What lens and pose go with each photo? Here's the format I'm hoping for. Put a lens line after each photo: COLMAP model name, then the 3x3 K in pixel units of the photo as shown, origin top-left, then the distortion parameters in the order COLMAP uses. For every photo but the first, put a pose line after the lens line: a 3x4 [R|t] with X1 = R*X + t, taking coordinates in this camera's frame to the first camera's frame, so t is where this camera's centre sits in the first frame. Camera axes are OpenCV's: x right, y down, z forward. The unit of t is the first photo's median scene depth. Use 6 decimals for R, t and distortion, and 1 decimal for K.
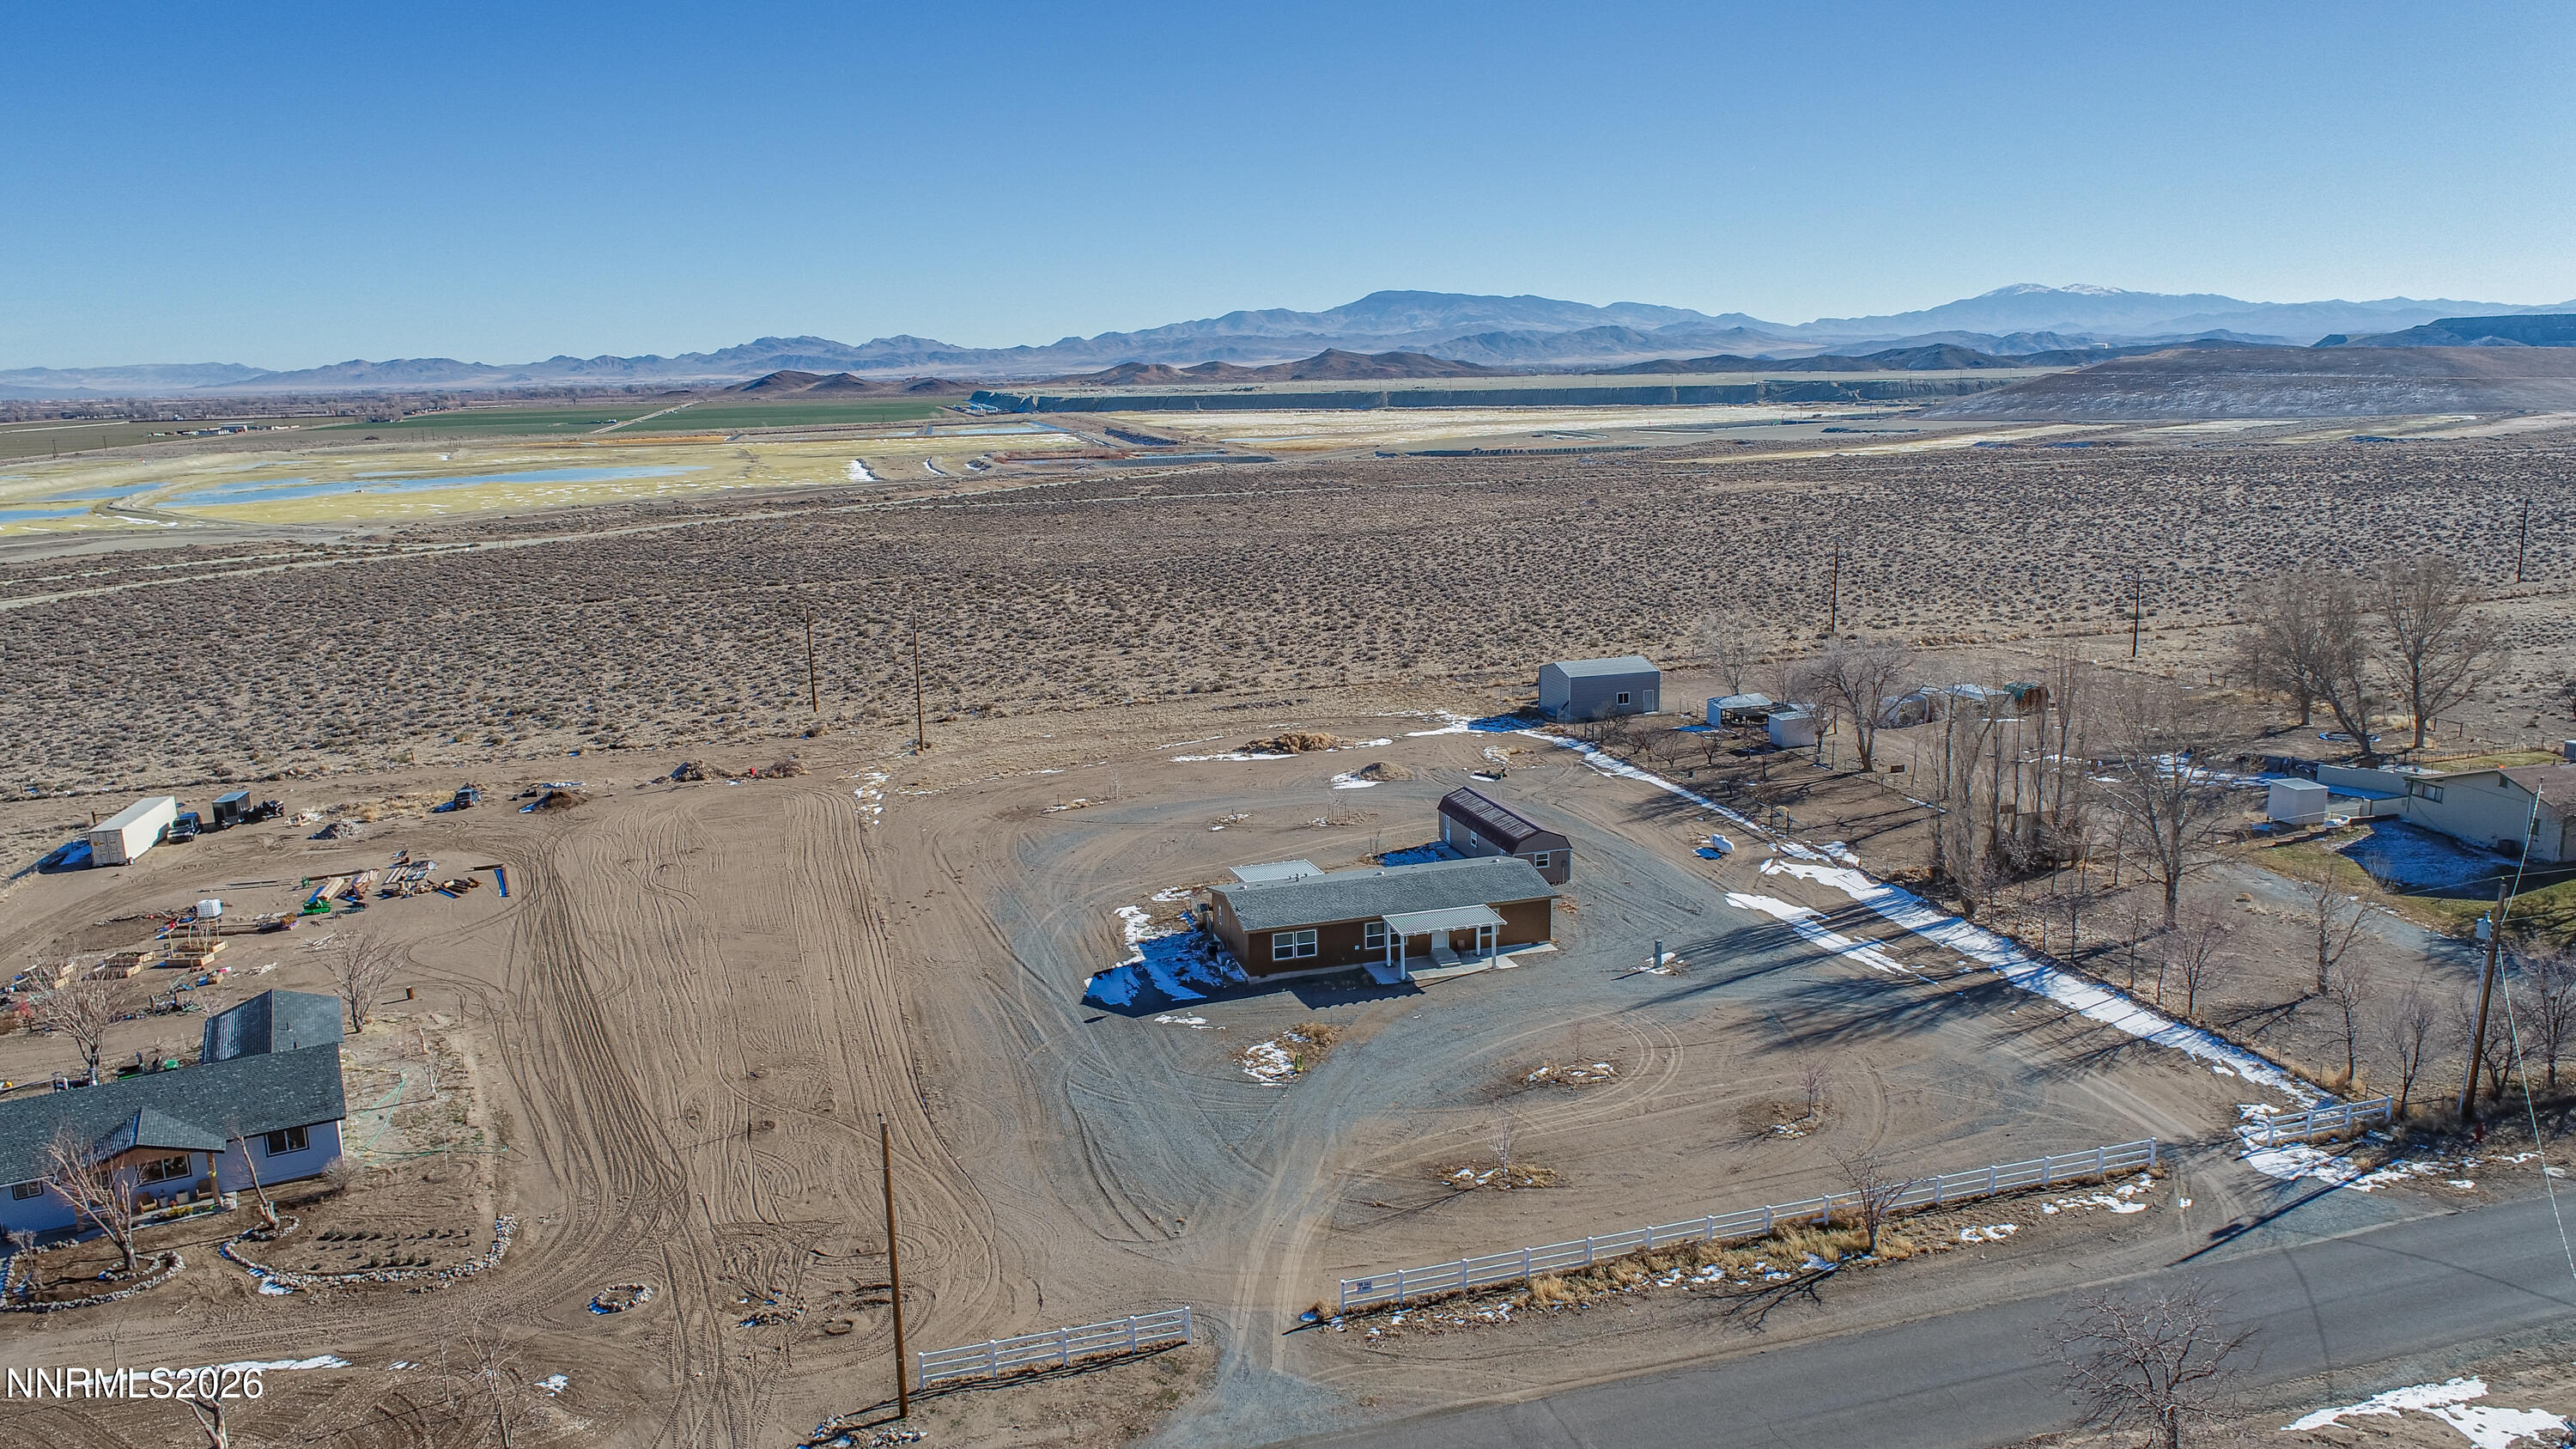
lens RADIAL K [[1764.4, 0, 1282.9], [0, 1764.4, 717.1], [0, 0, 1]] dist [-0.009328, 0.001518]
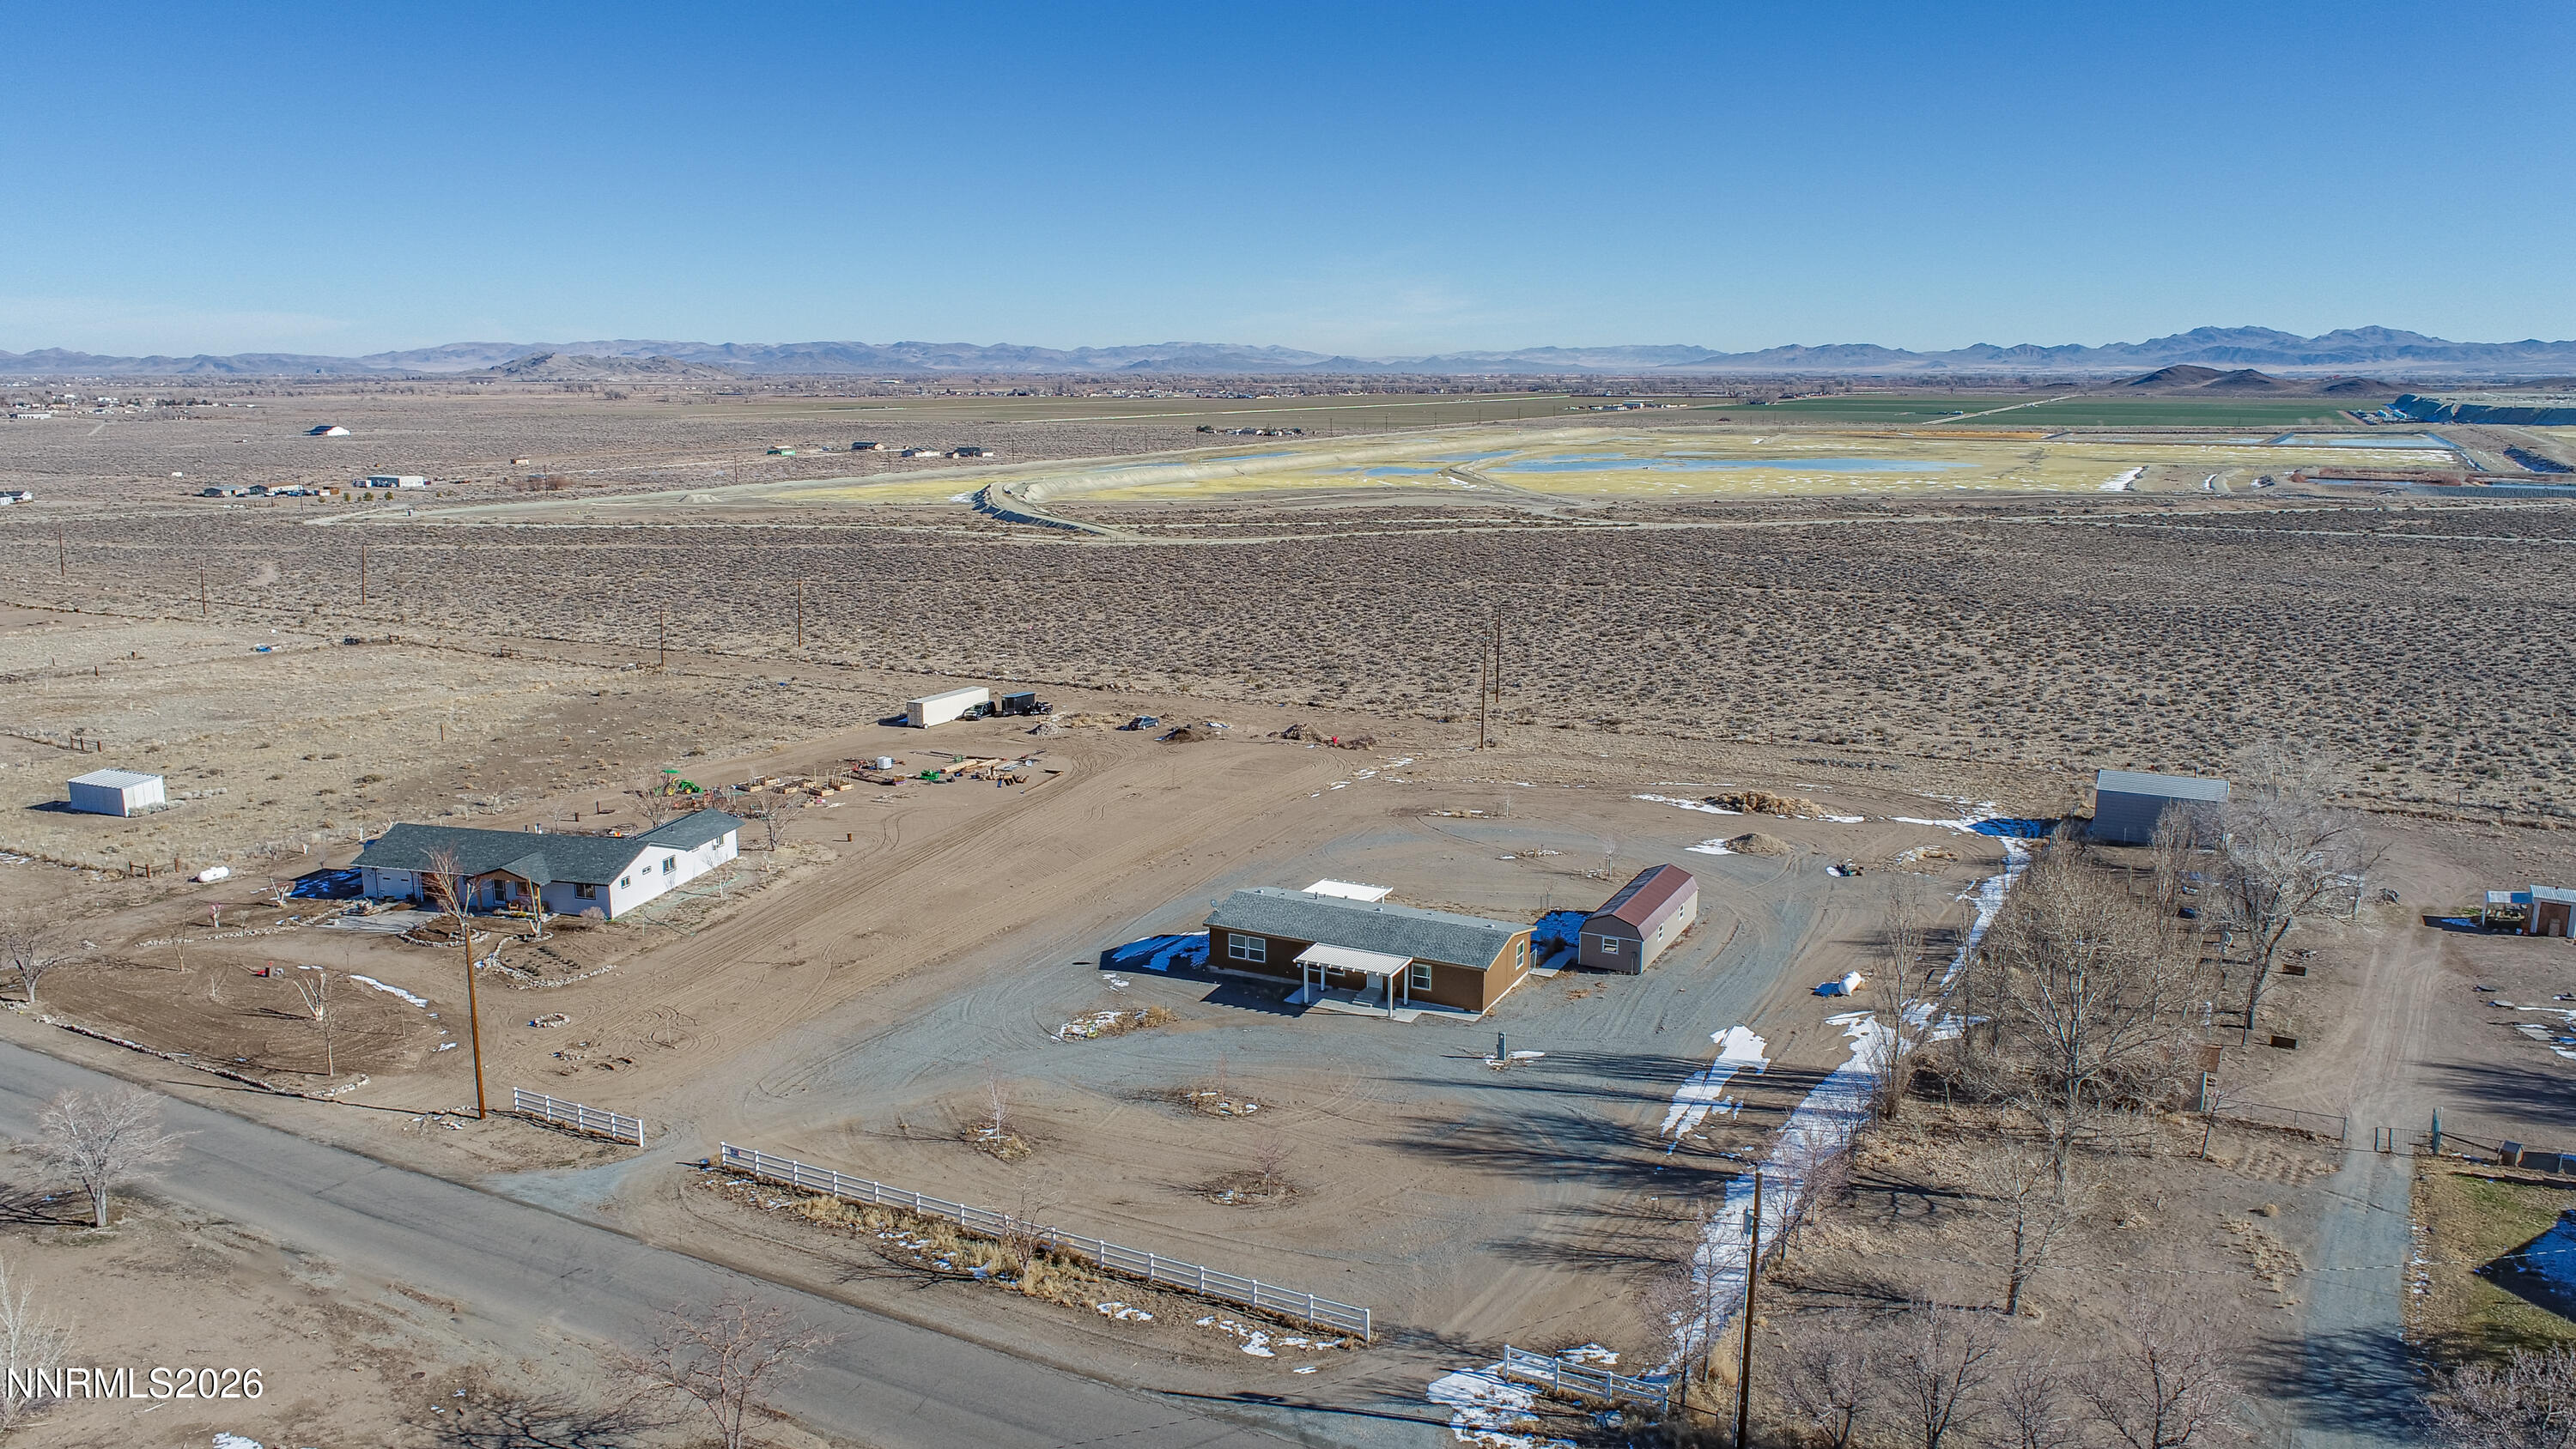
lens RADIAL K [[1763.9, 0, 1281.2], [0, 1763.9, 680.8], [0, 0, 1]] dist [-0.009328, 0.001518]
pose [[0.728003, 0.141170, -0.670882, 0.685272], [-0.149992, 0.987660, 0.045066, -0.084036], [0.668965, 0.067819, 0.740193, 0.163007]]
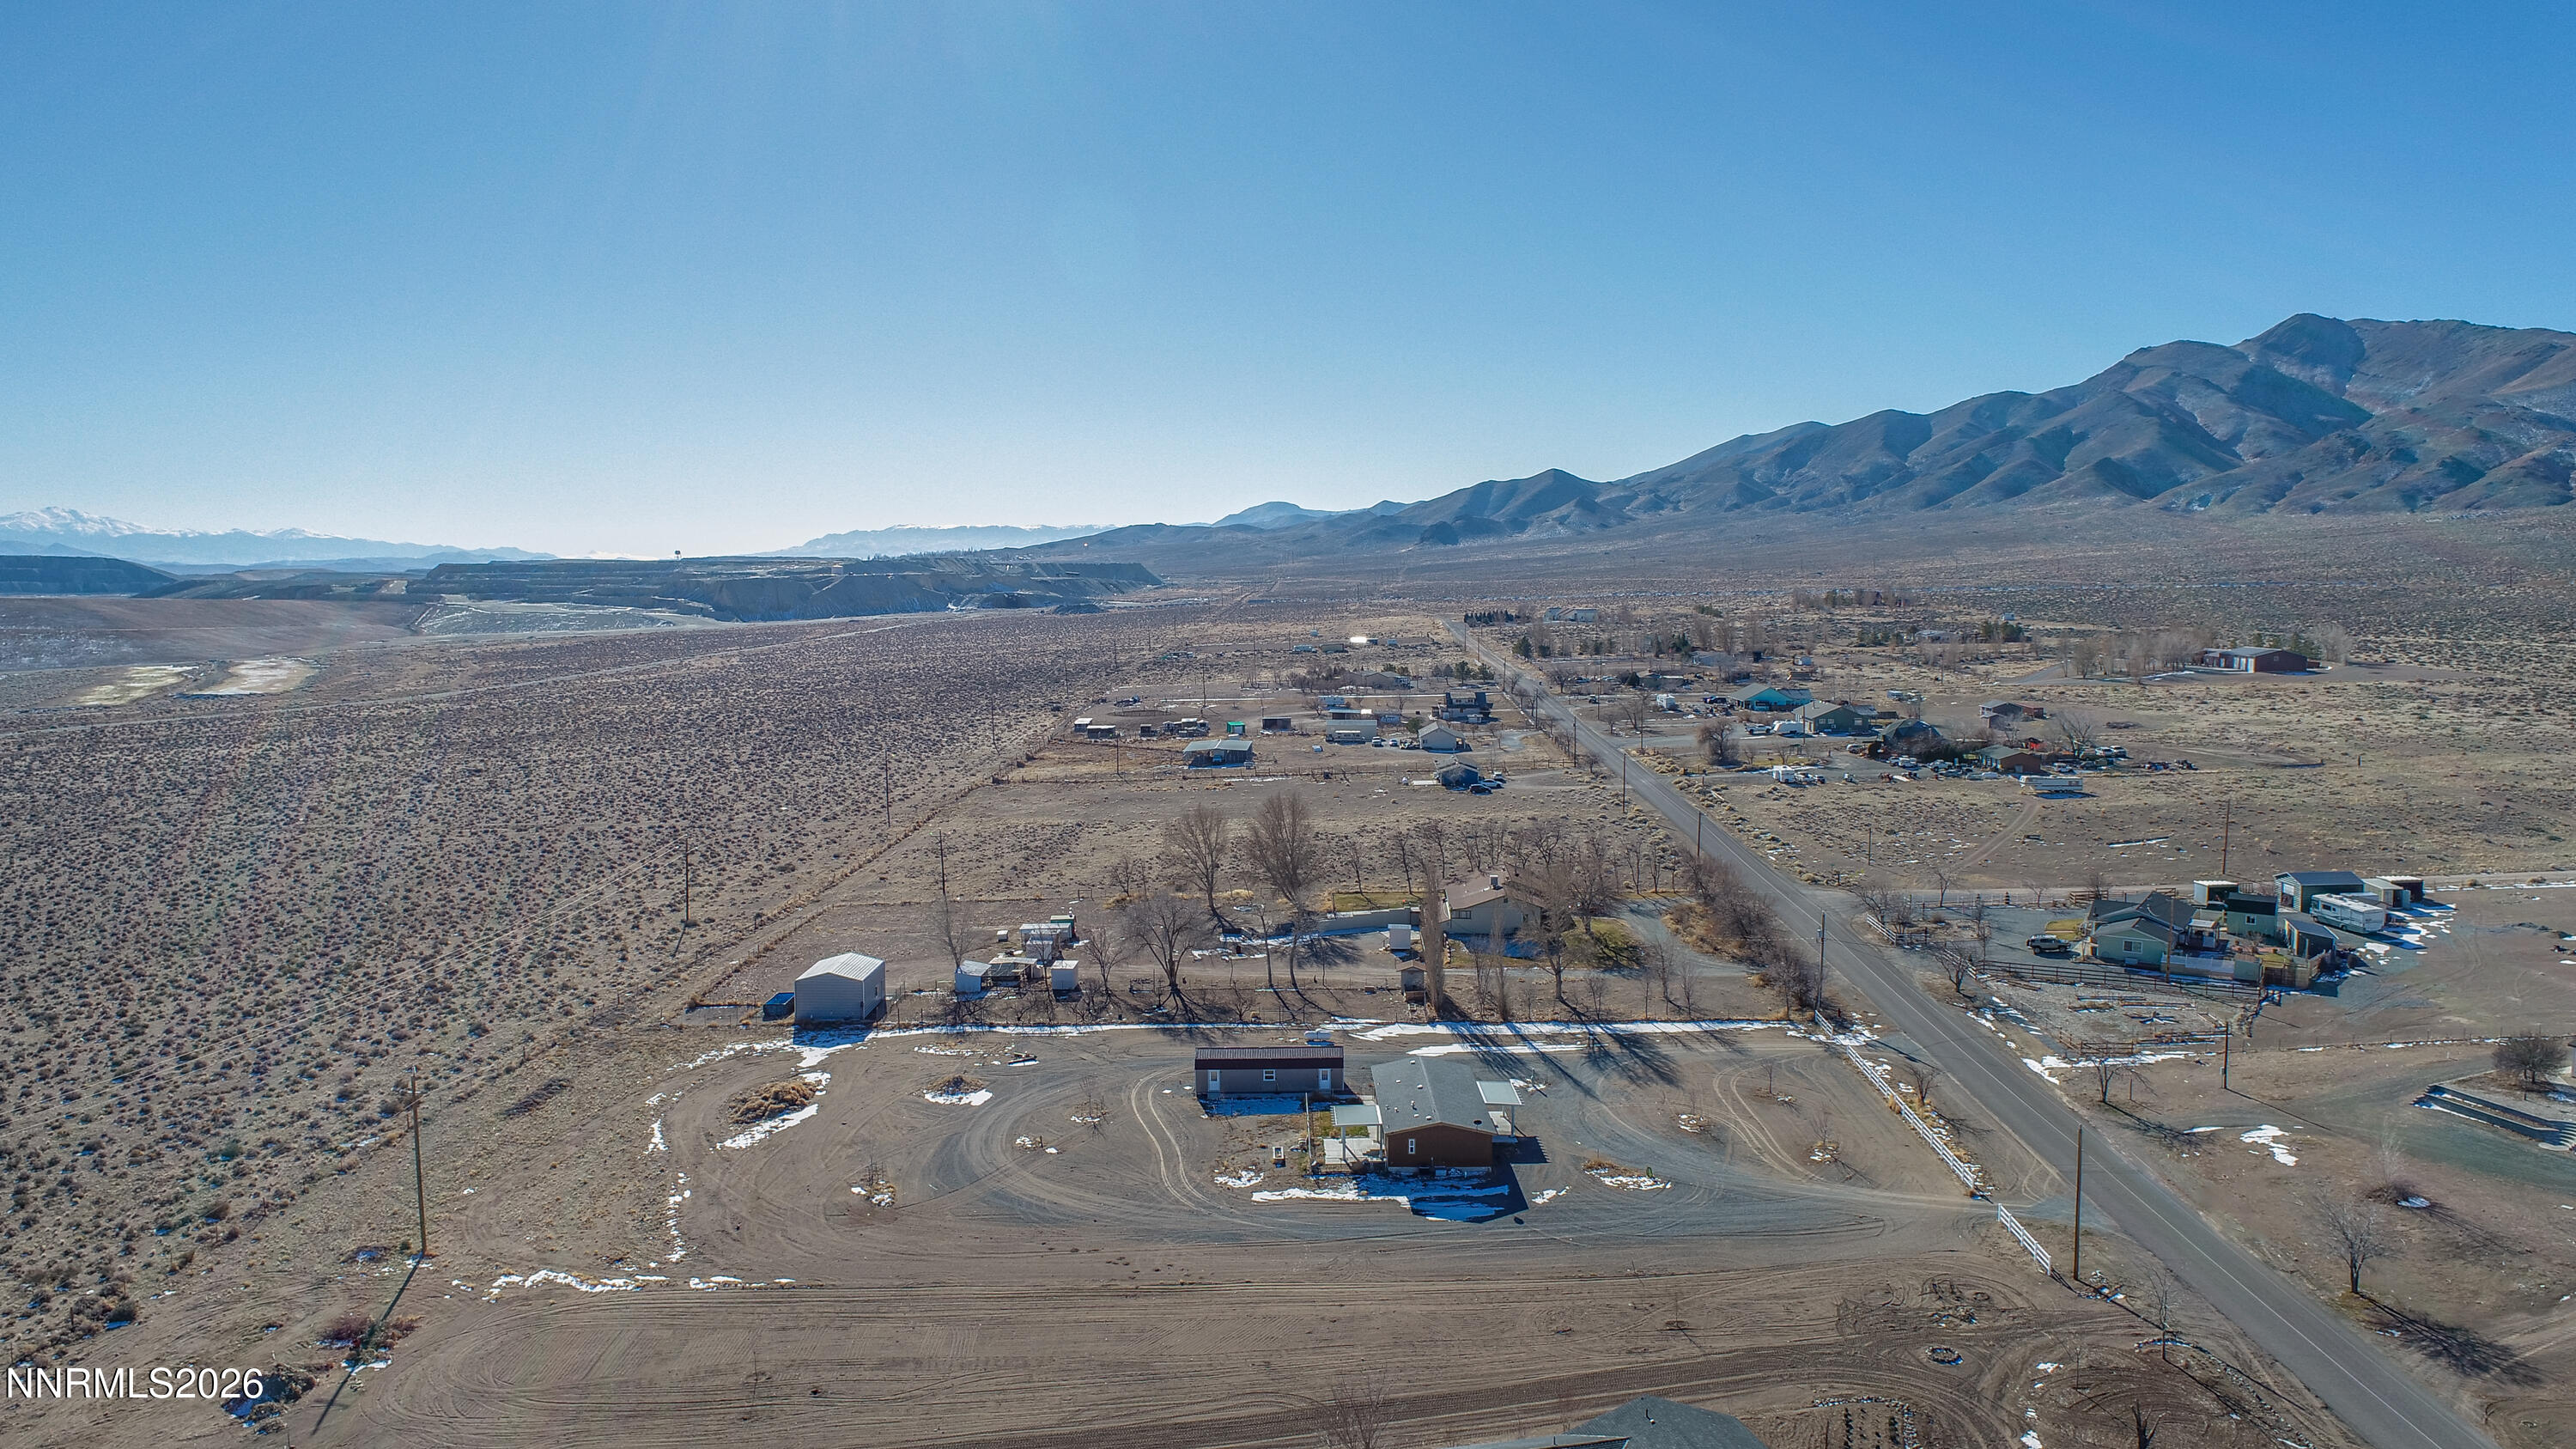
lens RADIAL K [[1764.4, 0, 1292.3], [0, 1764.4, 721.1], [0, 0, 1]] dist [-0.009328, 0.001518]
pose [[0.274624, -0.061164, 0.959604, -1.273290], [0.183921, 0.982890, 0.010012, -0.225478], [-0.943798, 0.173742, 0.281175, 0.631860]]
